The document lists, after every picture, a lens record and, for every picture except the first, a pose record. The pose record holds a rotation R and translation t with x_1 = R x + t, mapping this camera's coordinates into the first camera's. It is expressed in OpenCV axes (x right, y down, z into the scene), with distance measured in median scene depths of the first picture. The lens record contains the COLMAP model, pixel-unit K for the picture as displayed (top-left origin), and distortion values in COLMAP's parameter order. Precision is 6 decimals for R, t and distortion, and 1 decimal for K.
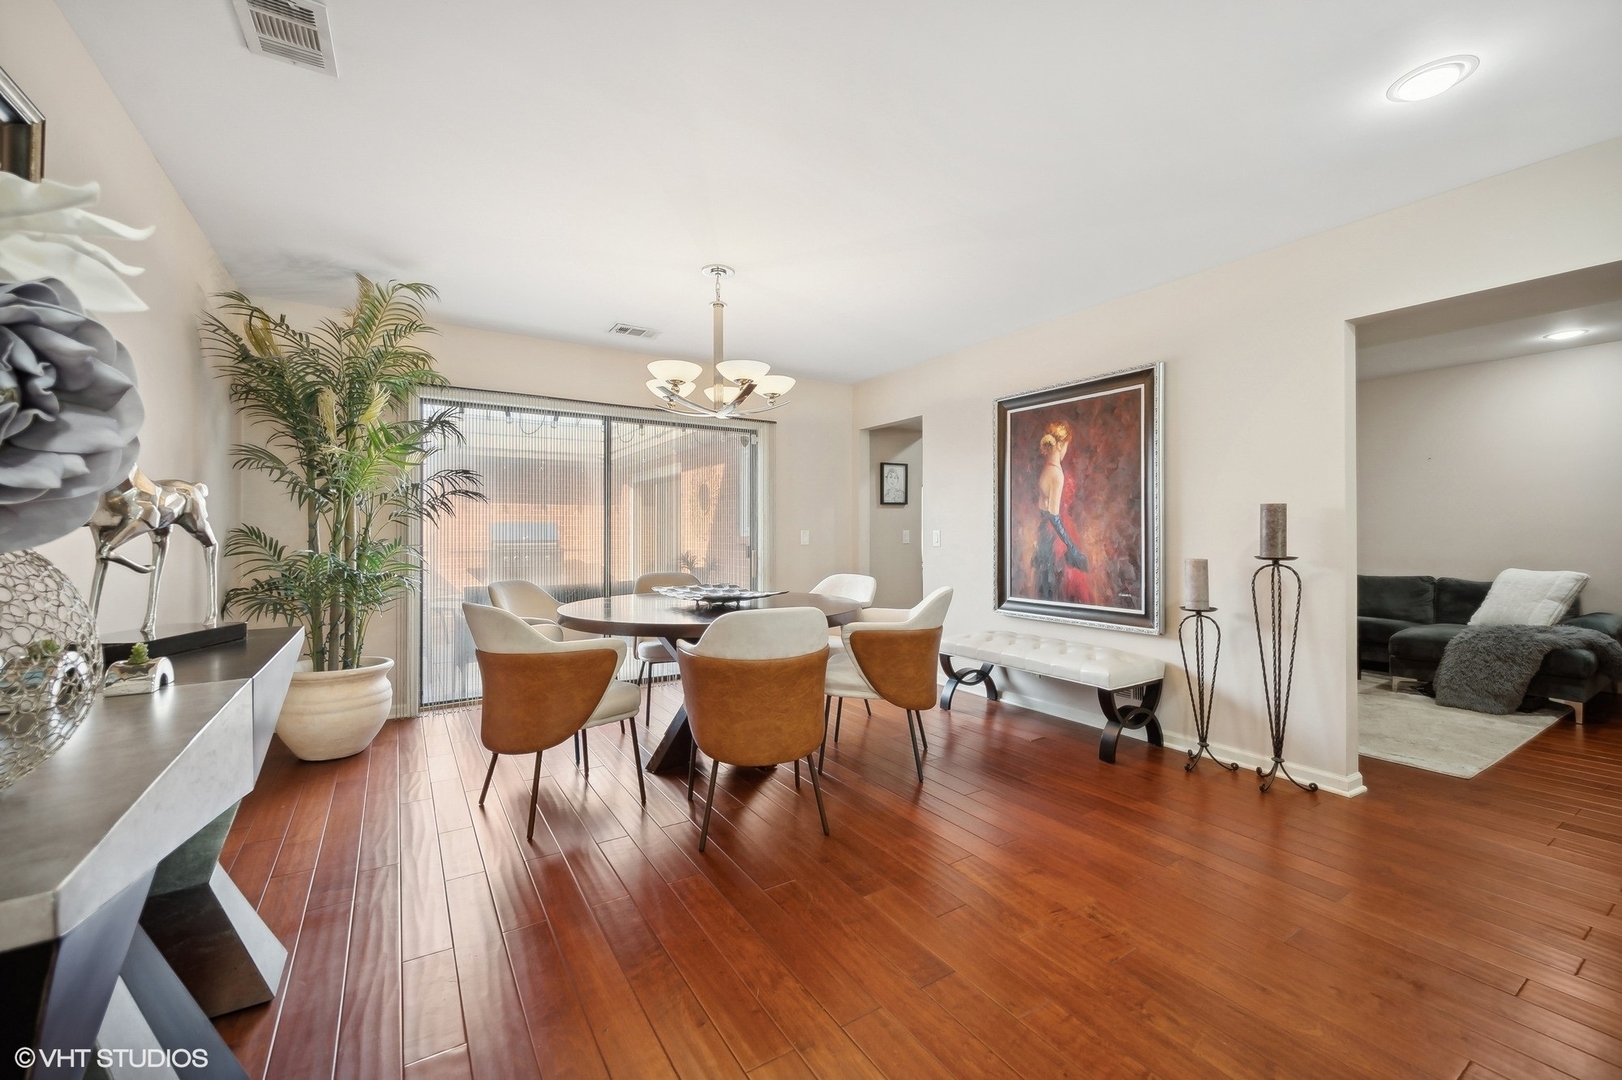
lens RADIAL K [[658.8, 0, 813.3], [0, 658.8, 534.0], [0, 0, 1]] dist [0.001366, 0.000084]
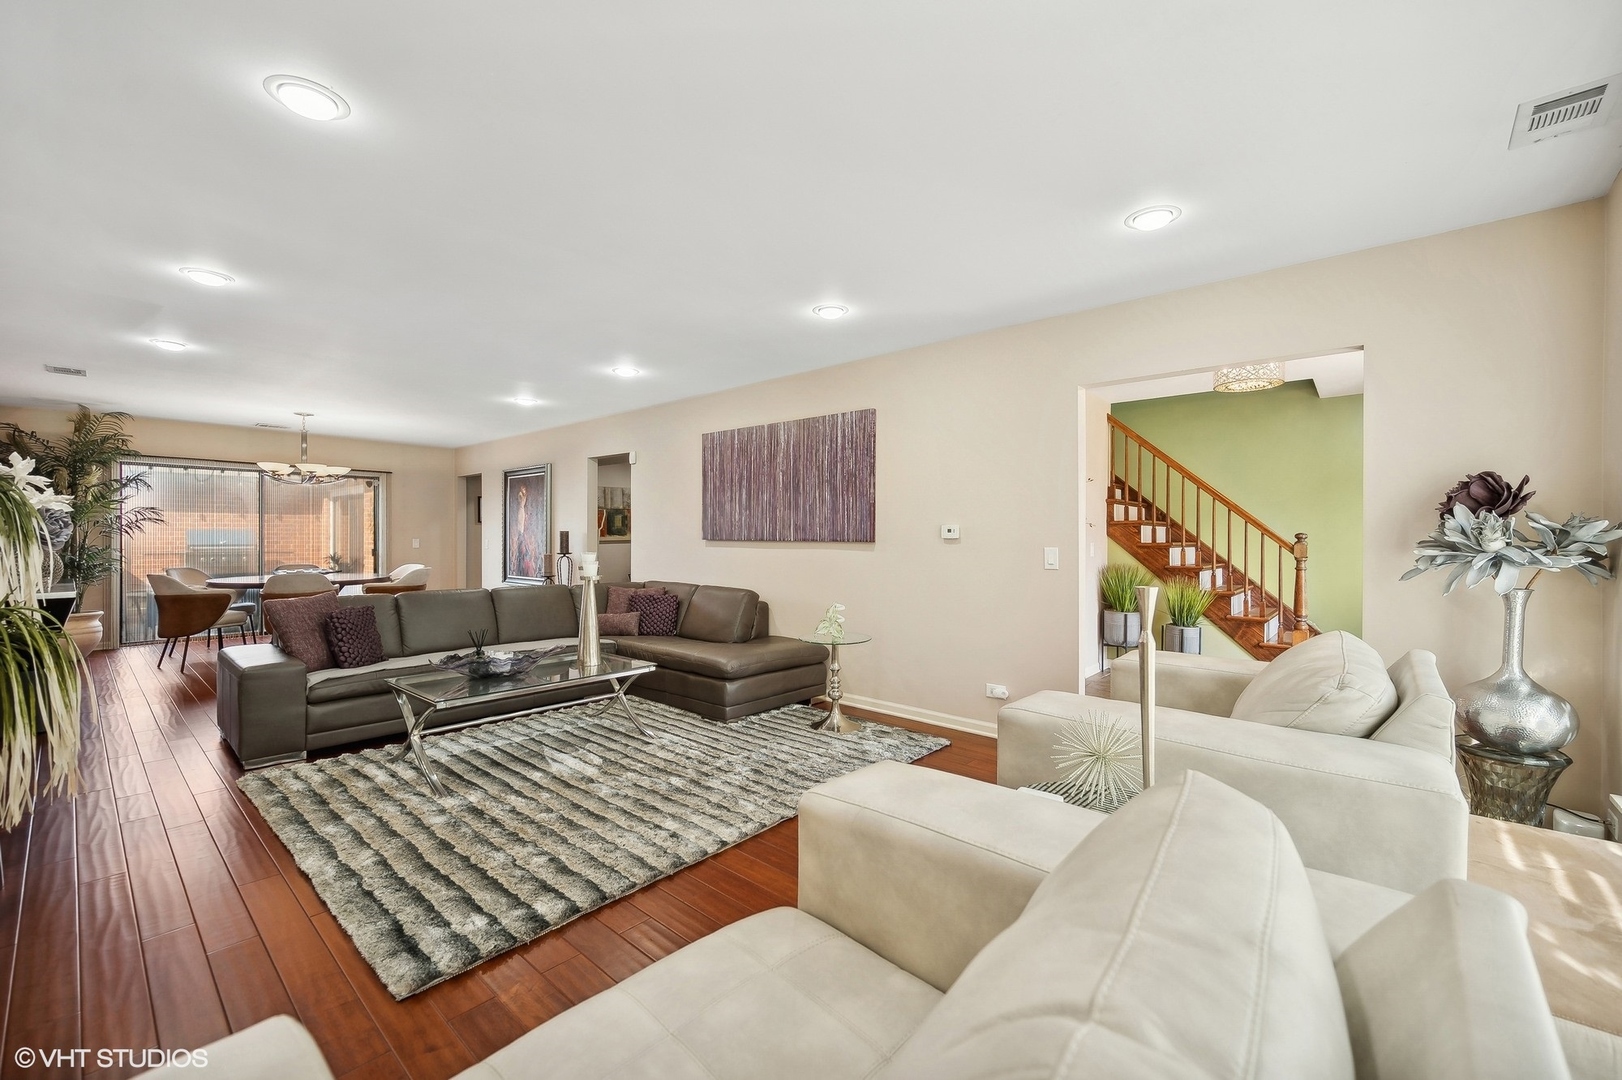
lens RADIAL K [[658.8, 0, 813.2], [0, 658.8, 538.4], [0, 0, 1]] dist [0.001366, 0.000084]
pose [[0.959901, 0.002059, 0.280333, 0.700035], [-0.003071, 0.999990, 0.003172, -0.021751], [-0.280324, -0.003905, 0.959898, -1.236359]]
